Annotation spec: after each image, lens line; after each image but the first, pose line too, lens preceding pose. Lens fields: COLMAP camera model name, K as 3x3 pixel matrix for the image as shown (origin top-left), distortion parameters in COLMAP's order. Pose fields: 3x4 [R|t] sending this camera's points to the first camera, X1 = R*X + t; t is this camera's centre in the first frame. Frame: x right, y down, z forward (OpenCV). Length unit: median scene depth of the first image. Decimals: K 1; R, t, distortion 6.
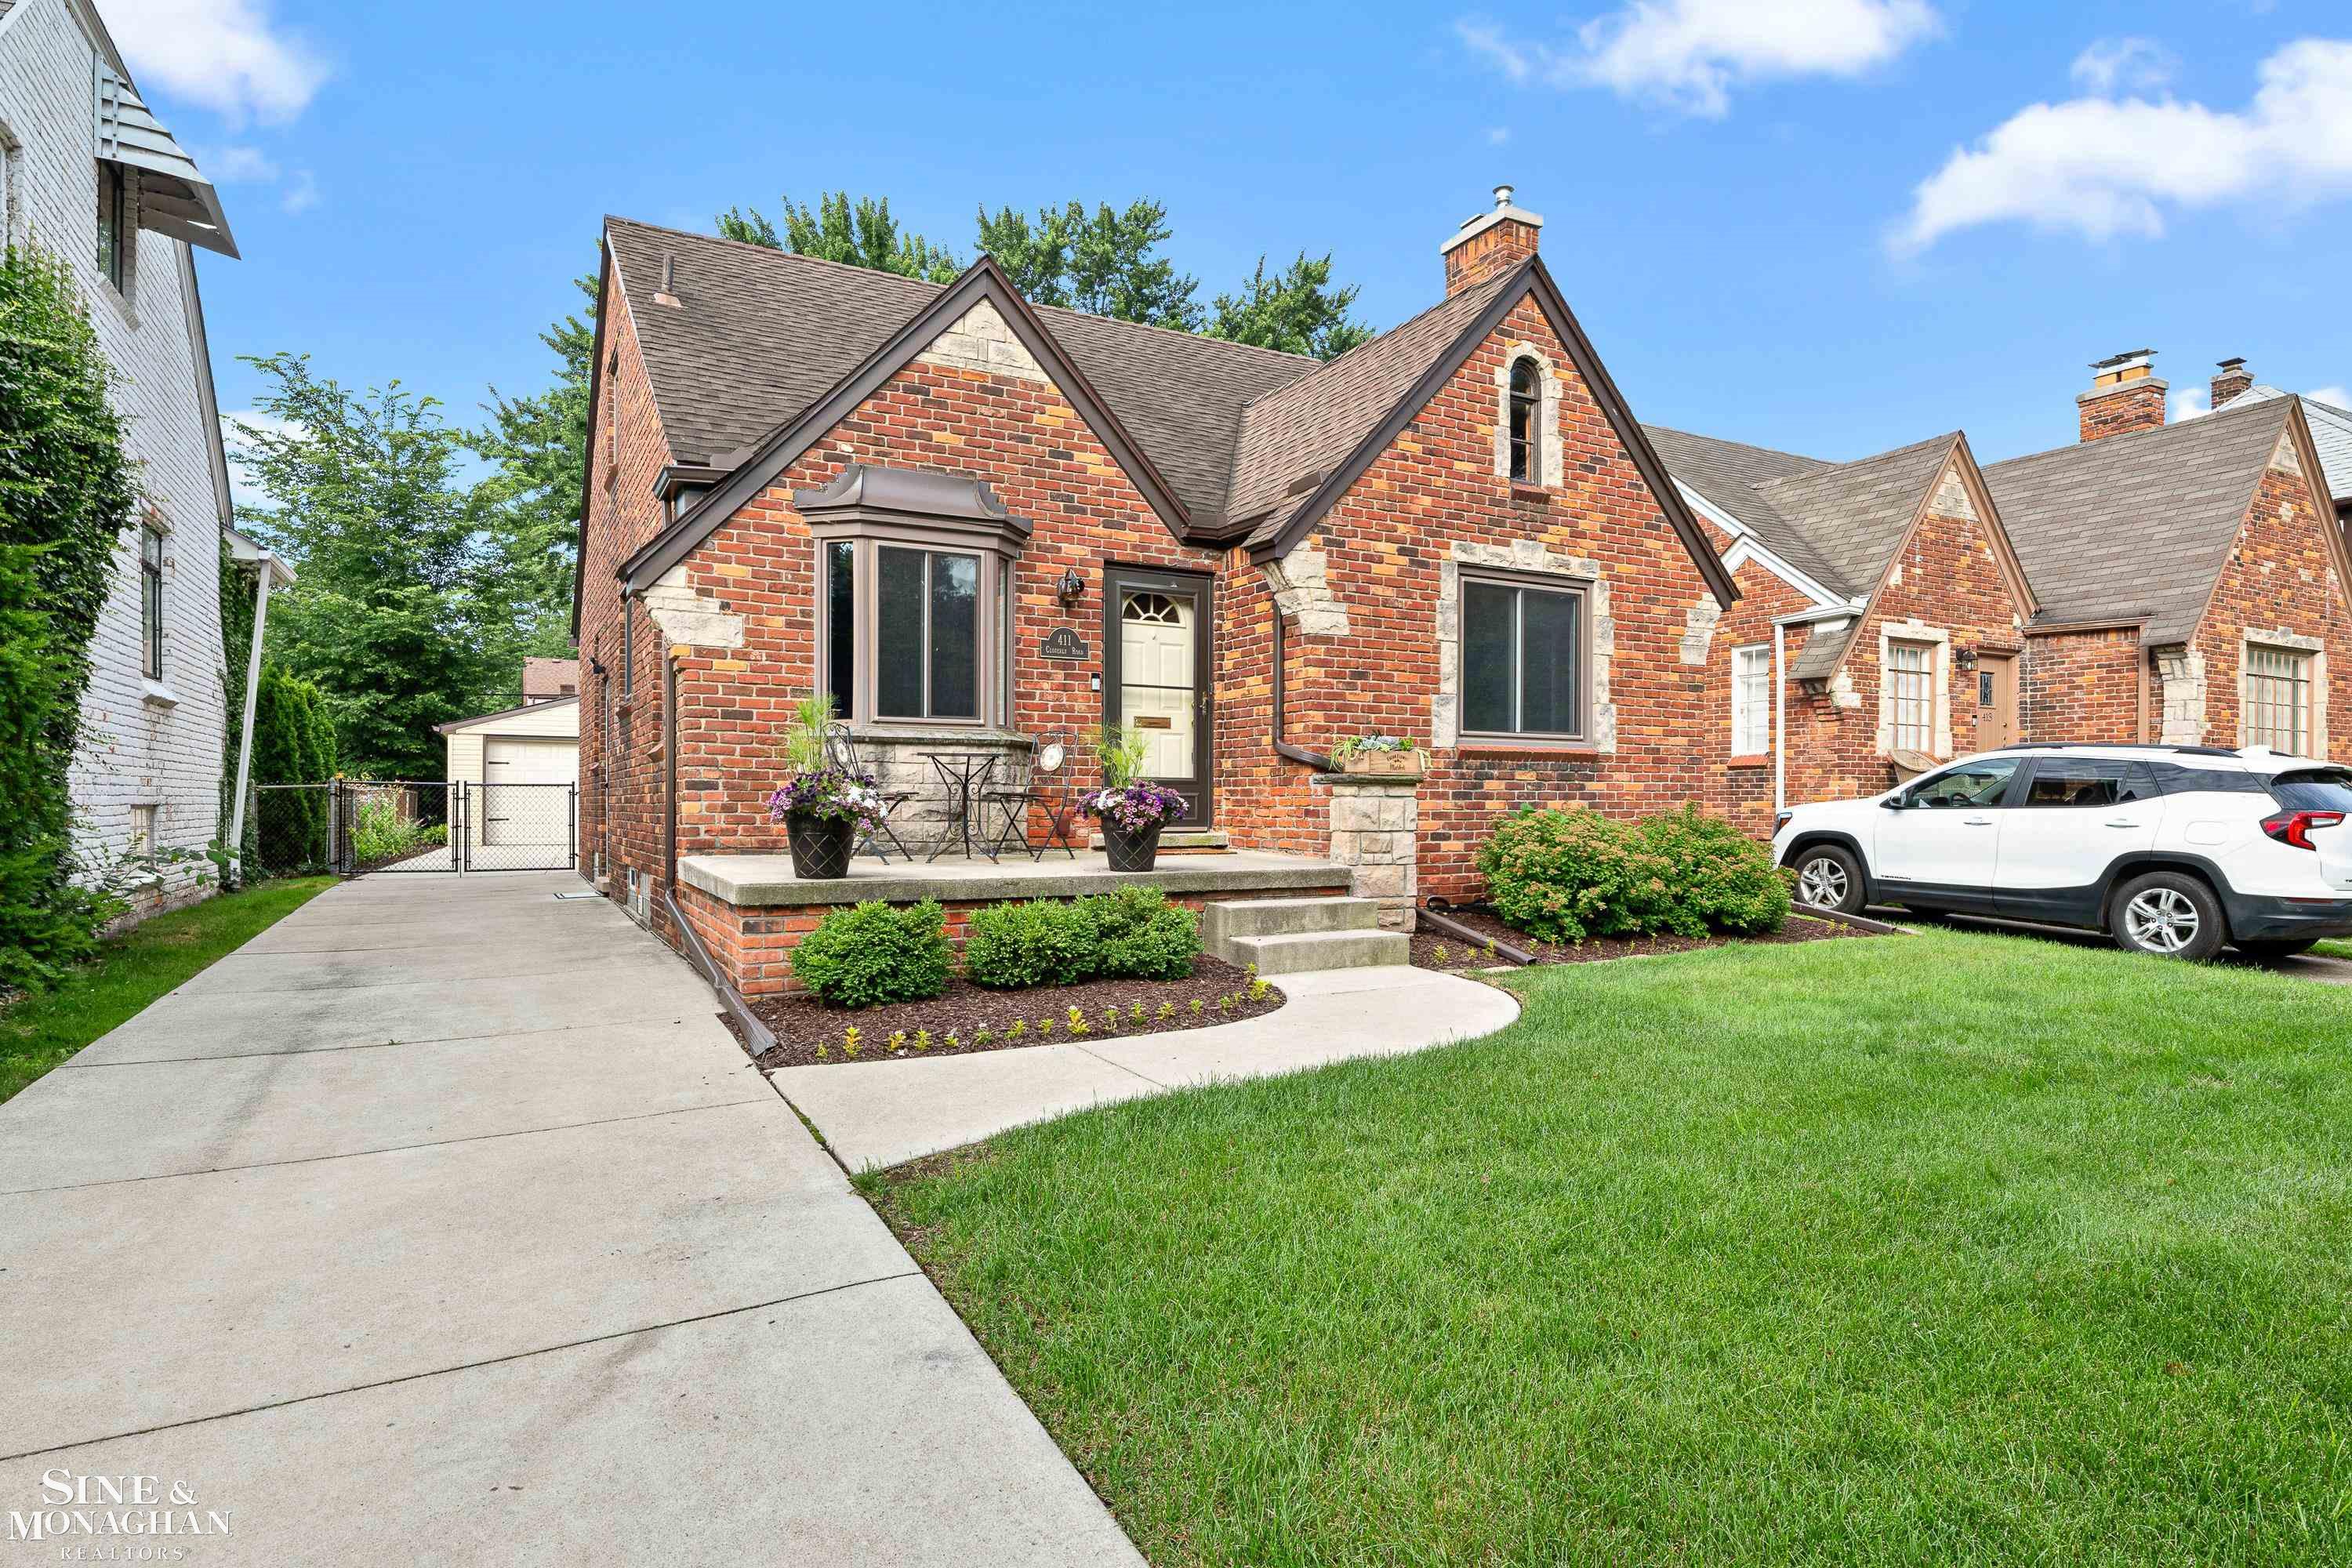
lens RADIAL K [[1263.9, 0, 1178.0], [0, 1263.9, 806.5], [0, 0, 1]] dist [0.001059, 0.000032]
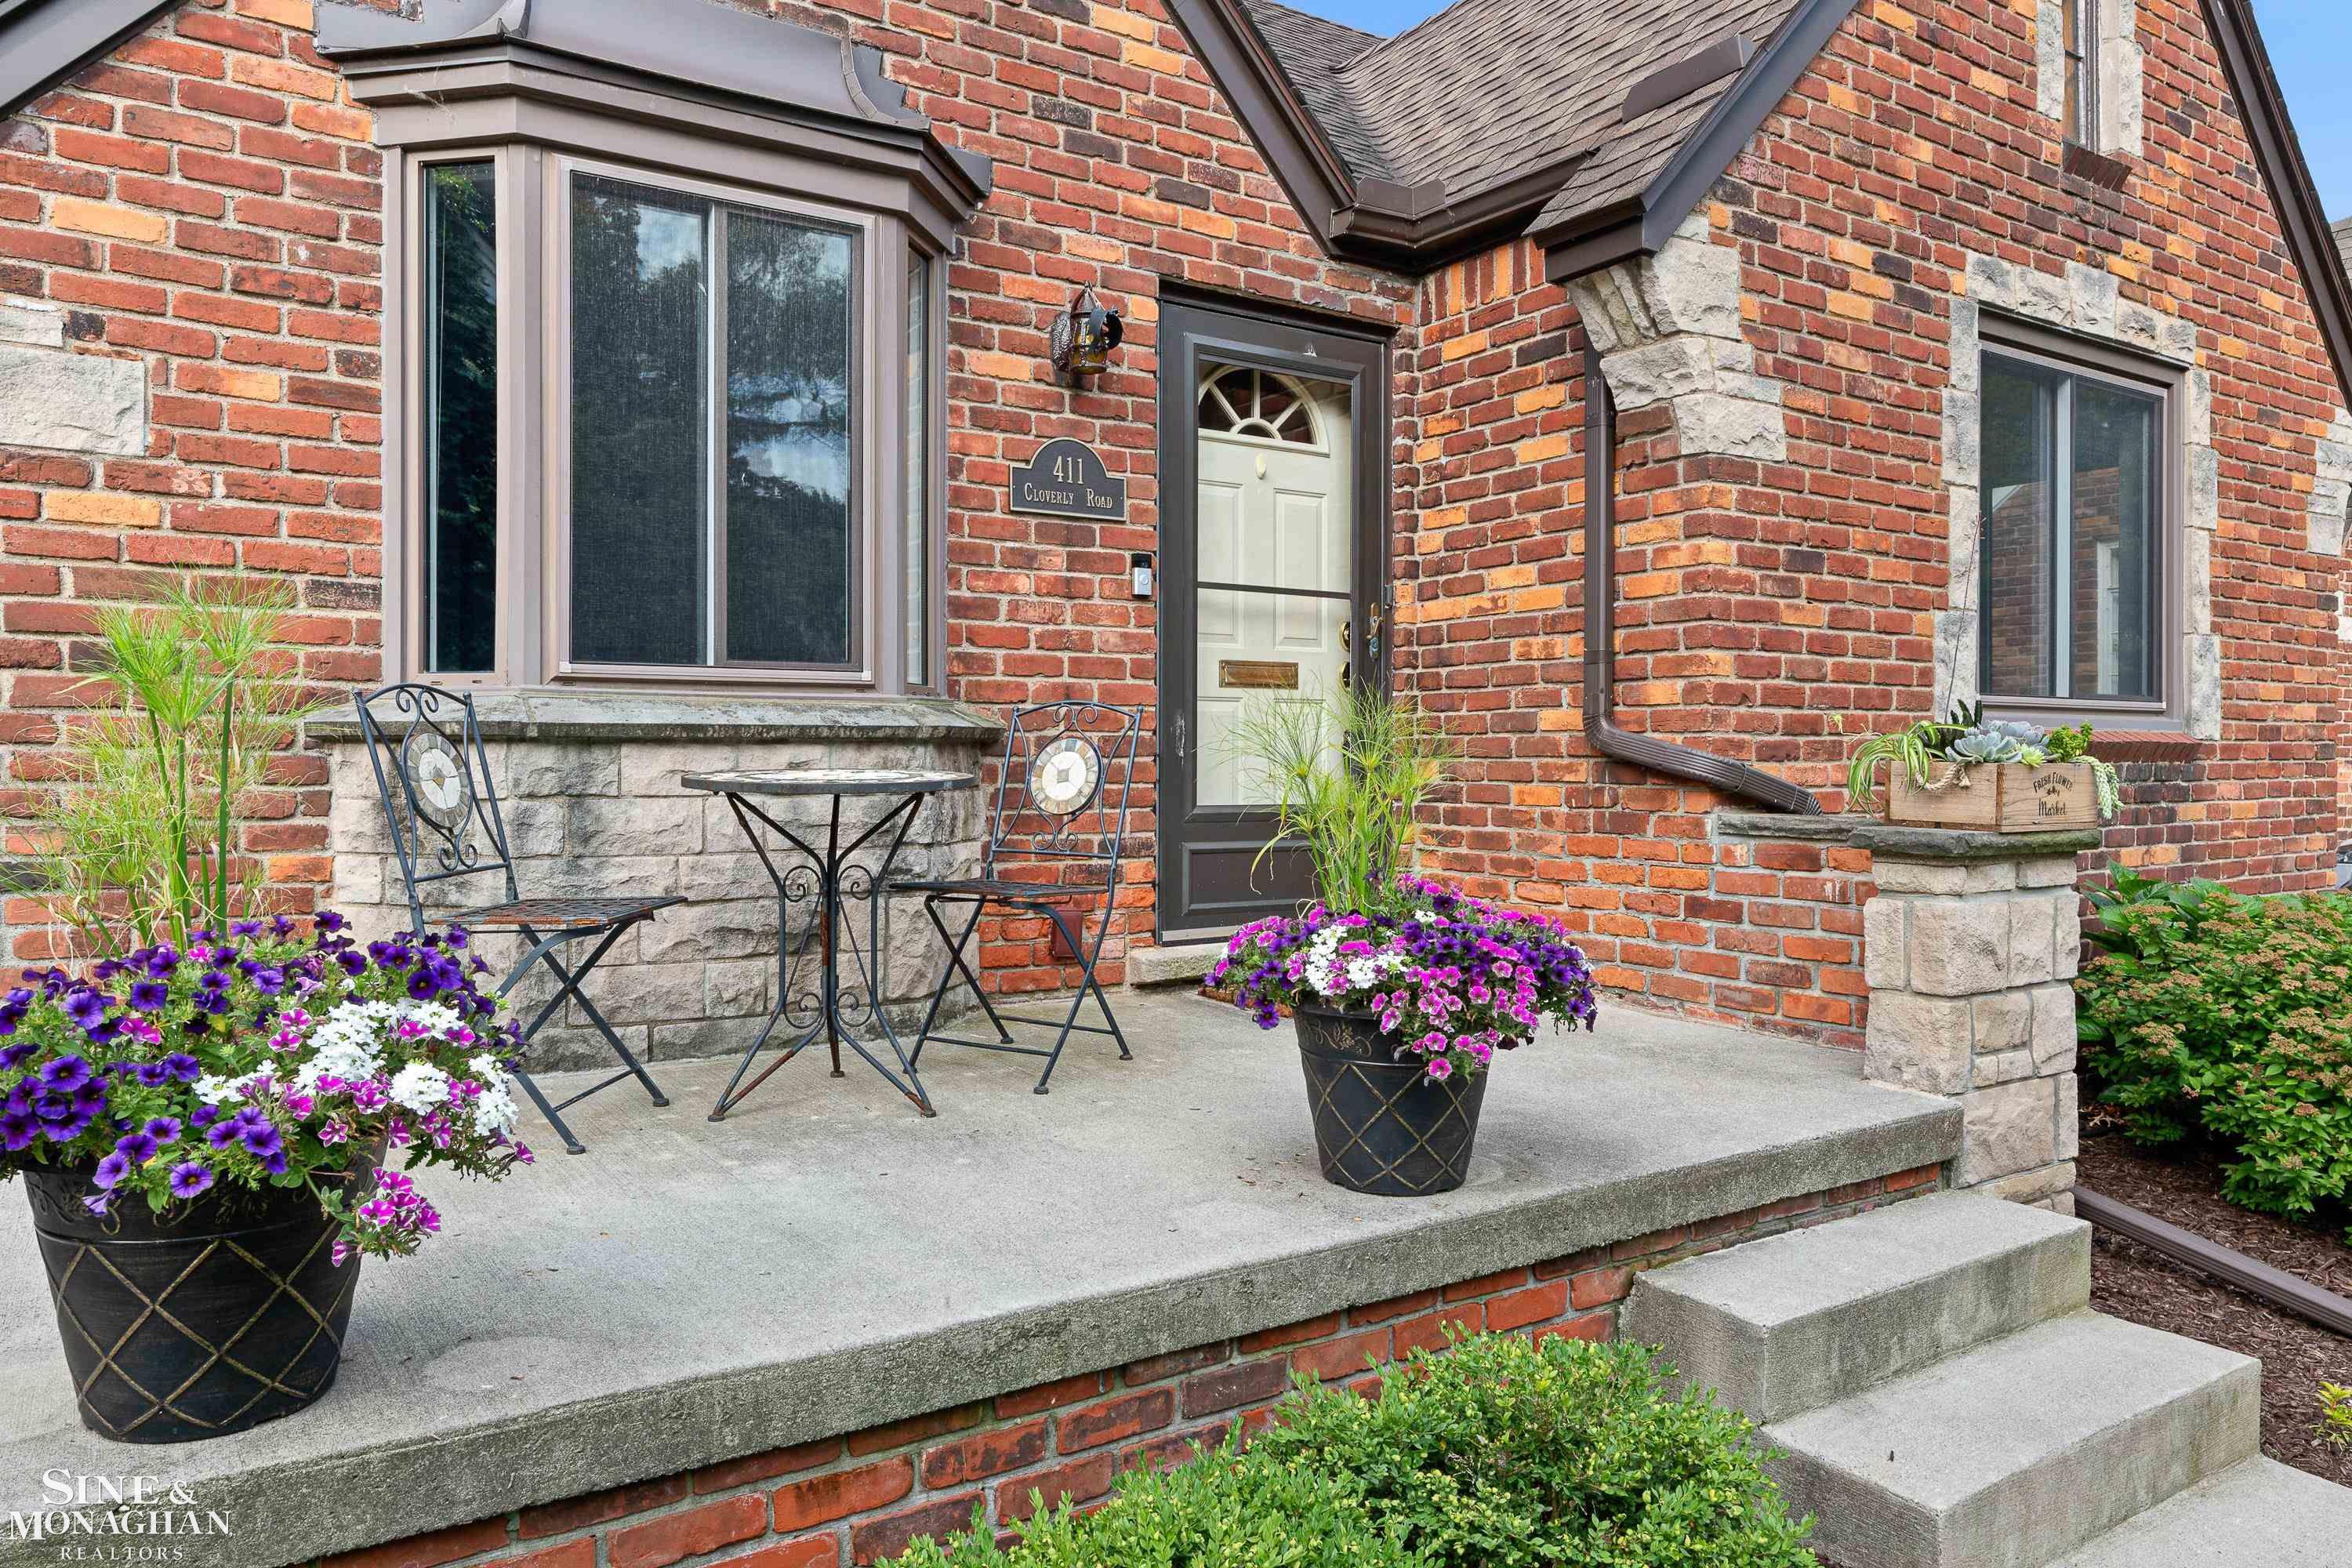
lens RADIAL K [[1591.0, 0, 1177.6], [0, 1591.0, 759.8], [0, 0, 1]] dist [0.001075, -0.000885]
pose [[0.997184, -0.002673, 0.074940, -0.094532], [0.002792, 0.999995, -0.001481, -0.039709], [-0.074935, 0.001686, 0.997187, 0.502075]]
